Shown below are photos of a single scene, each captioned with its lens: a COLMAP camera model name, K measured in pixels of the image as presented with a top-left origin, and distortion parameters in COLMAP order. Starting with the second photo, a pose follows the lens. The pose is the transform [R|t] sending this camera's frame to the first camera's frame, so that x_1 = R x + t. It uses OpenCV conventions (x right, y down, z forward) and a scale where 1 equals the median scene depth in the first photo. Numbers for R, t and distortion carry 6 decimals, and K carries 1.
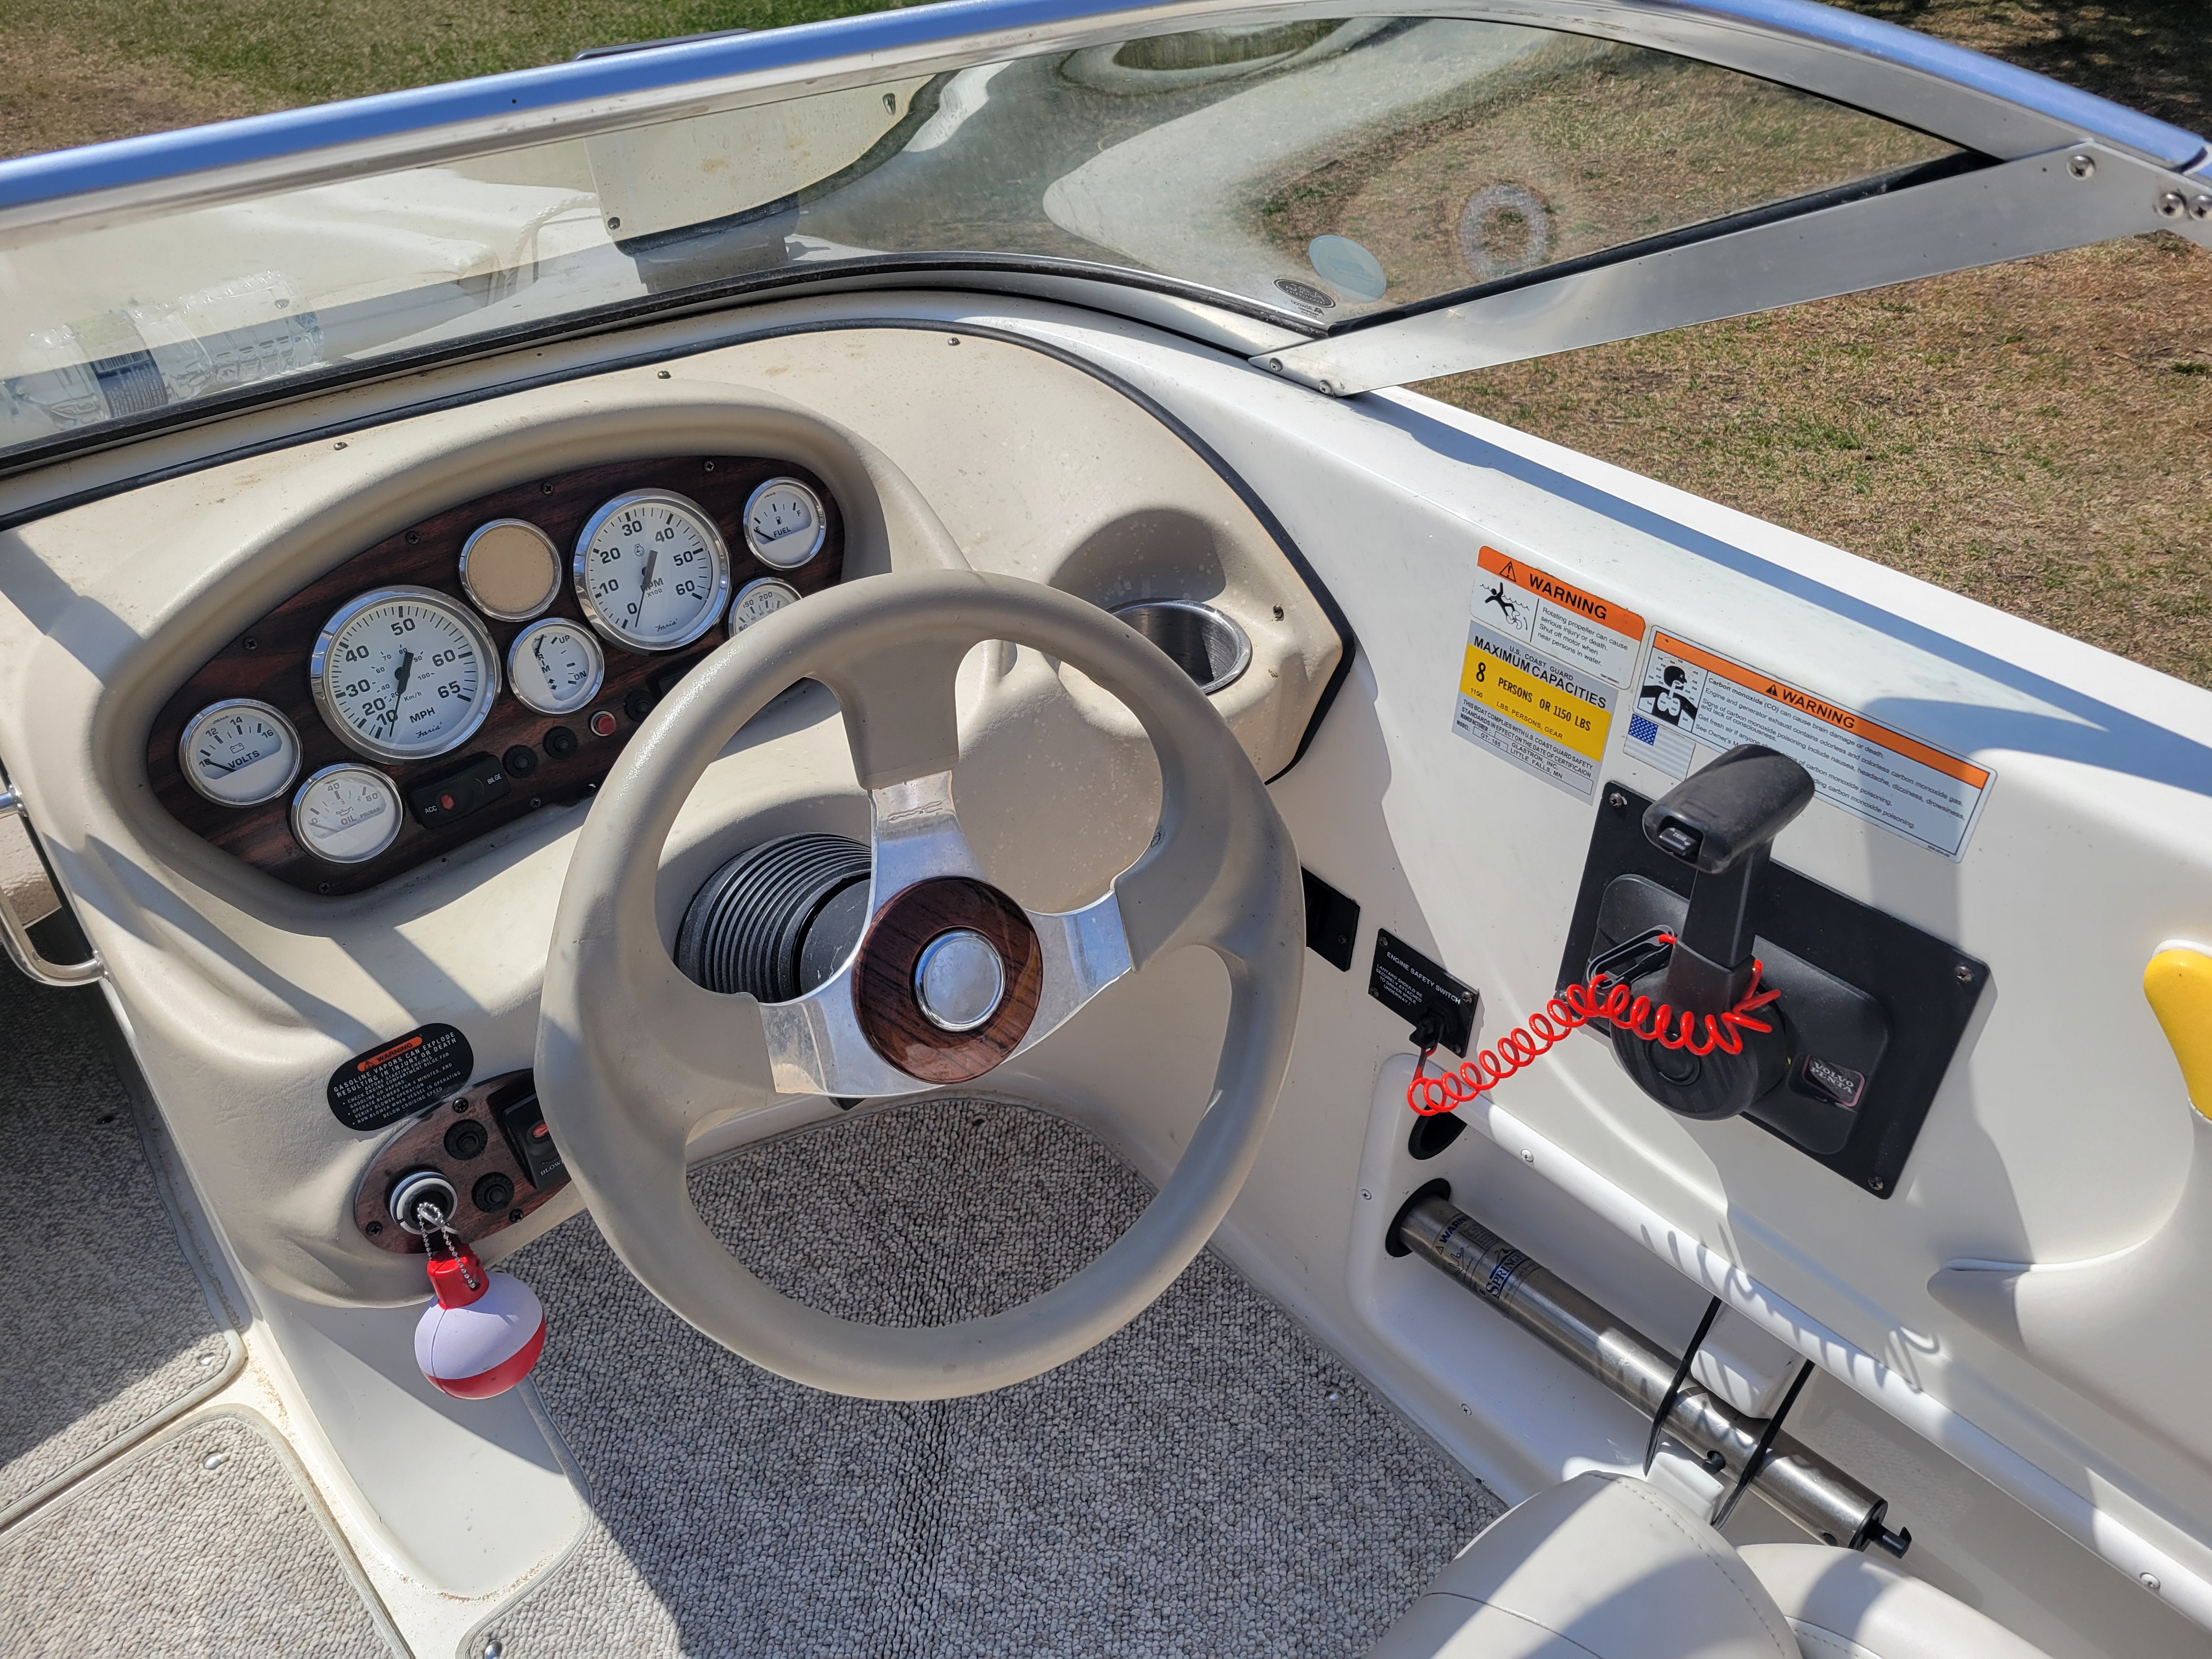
lens RADIAL K [[1674.1, 0, 1121.8], [0, 1674.1, 824.1], [0, 0, 1]] dist [0.042548, -0.005476]
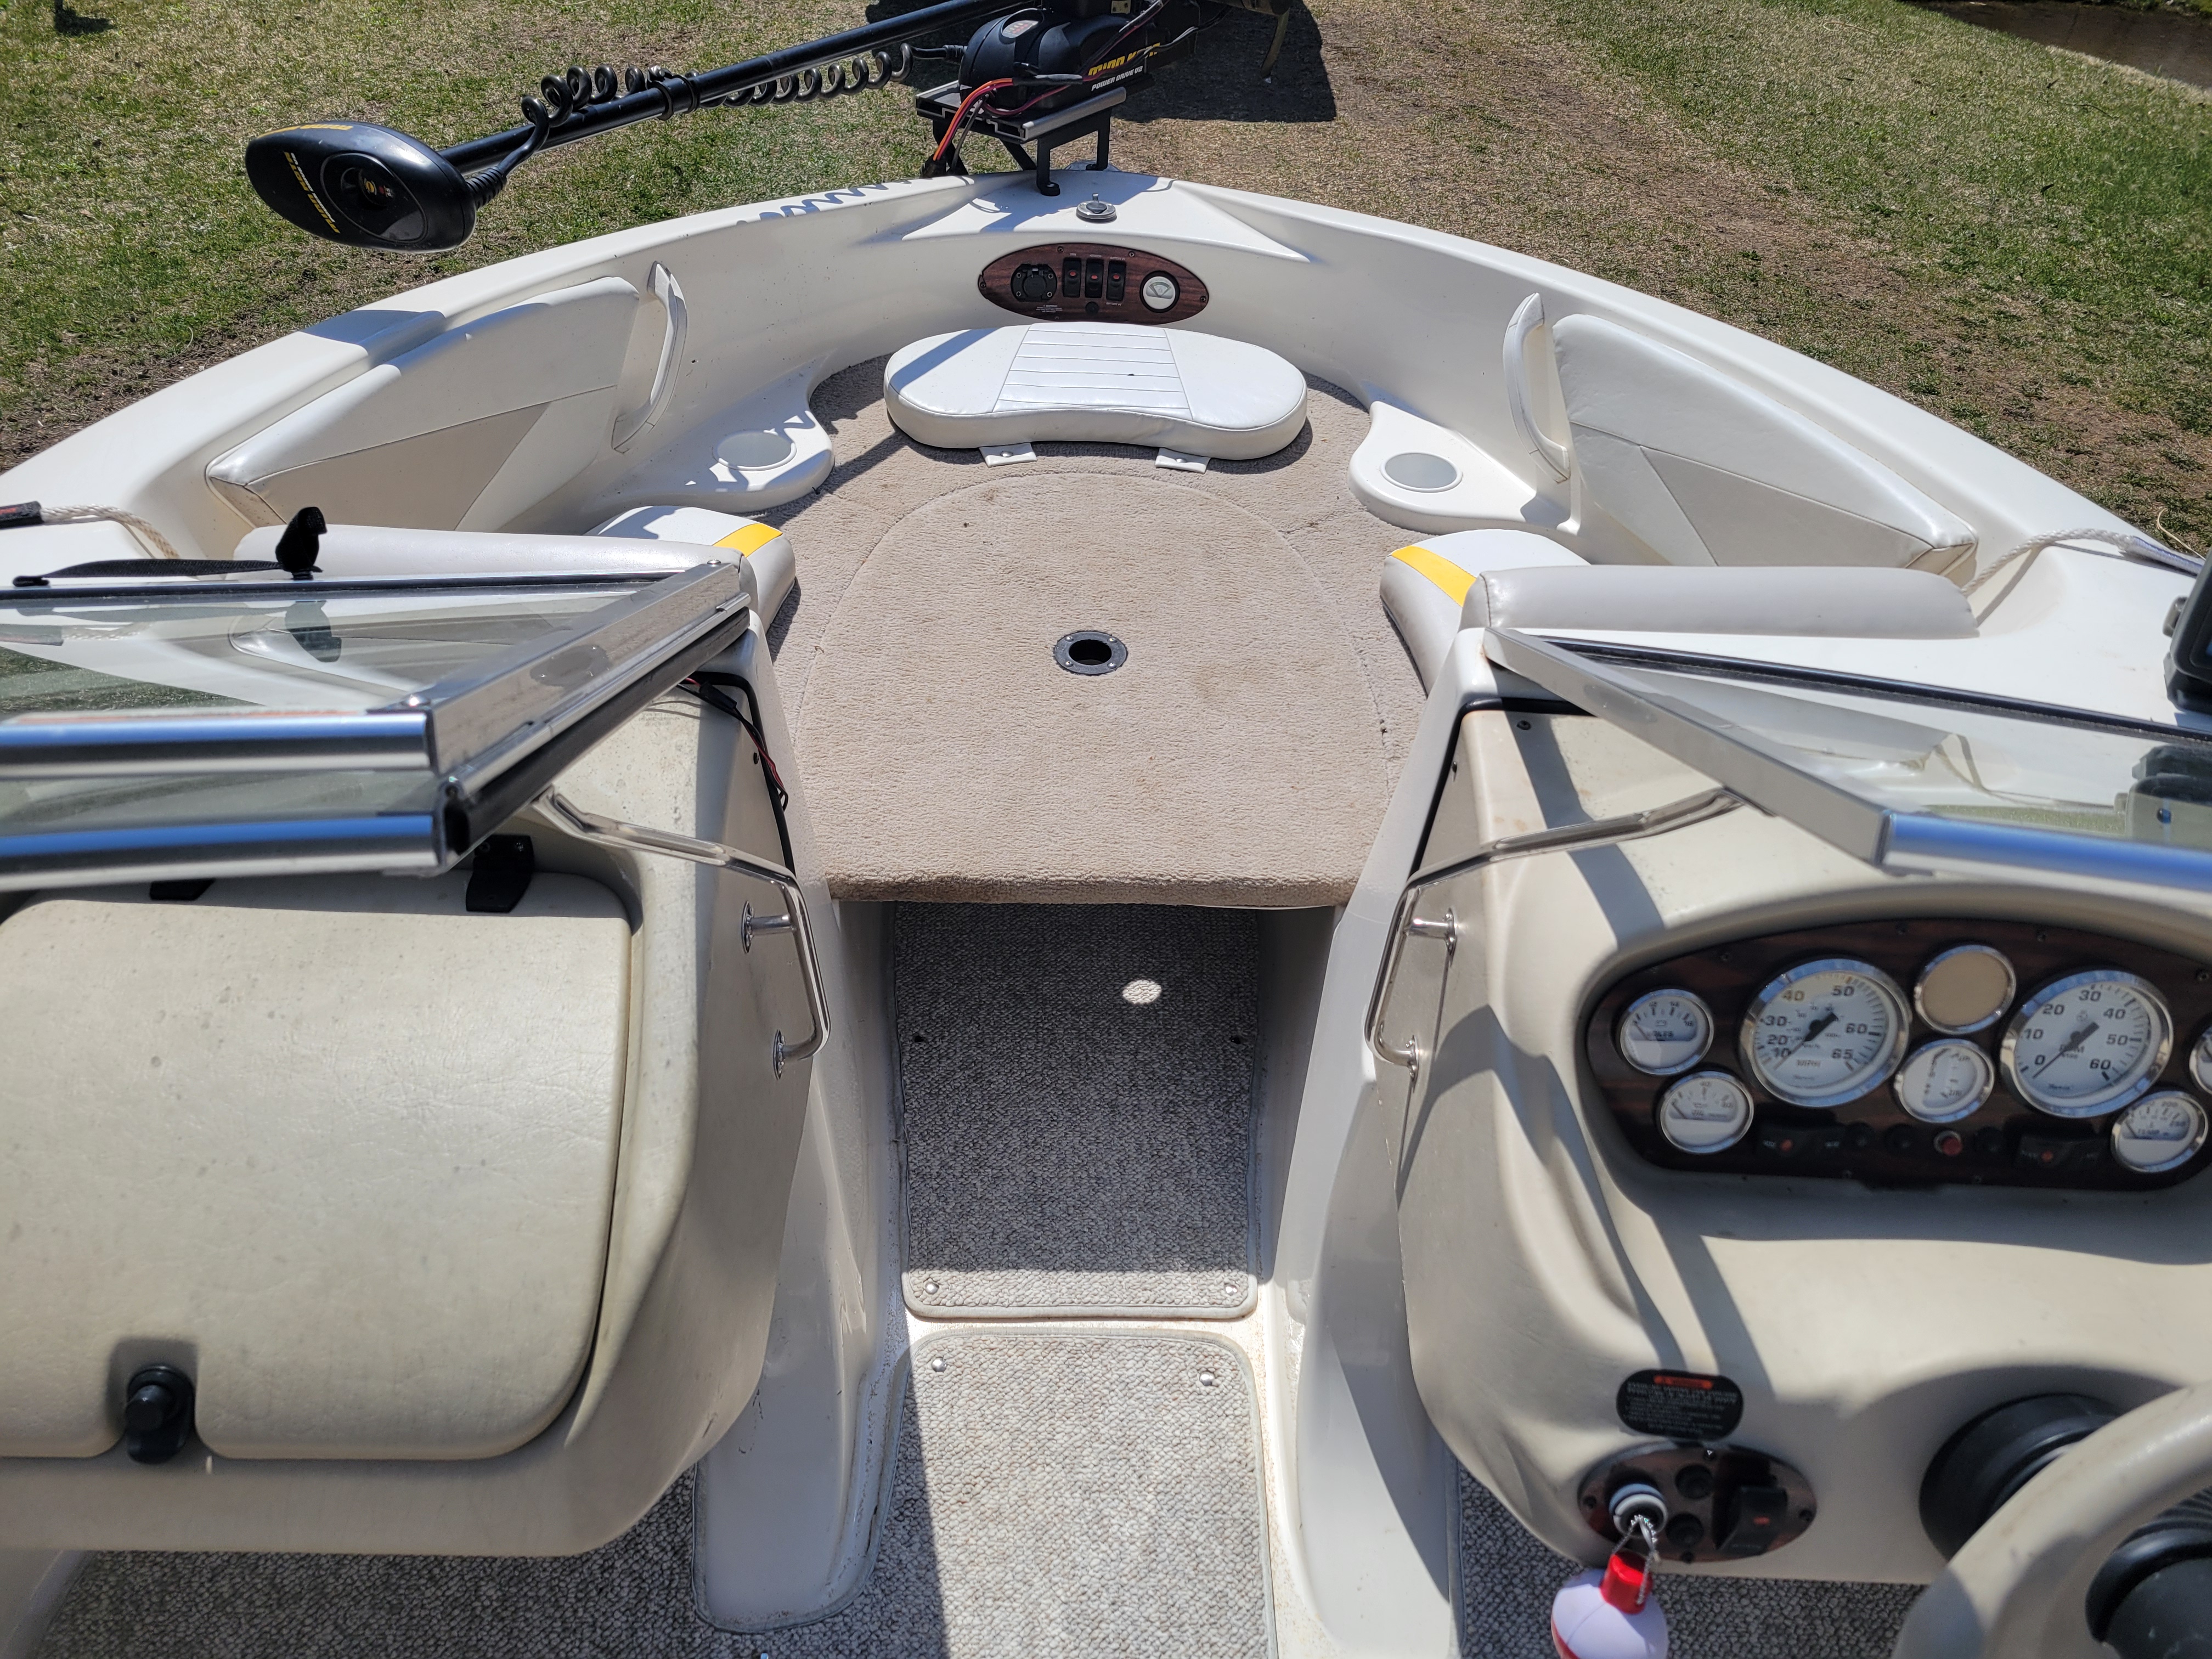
lens RADIAL K [[1674.1, 0, 1112.8], [0, 1674.1, 822.7], [0, 0, 1]] dist [0.042548, -0.005476]
pose [[0.737659, 0.485674, -0.469020, -0.314687], [-0.485598, 0.864276, 0.131233, -0.123196], [0.469099, 0.130949, 0.873383, -0.161419]]
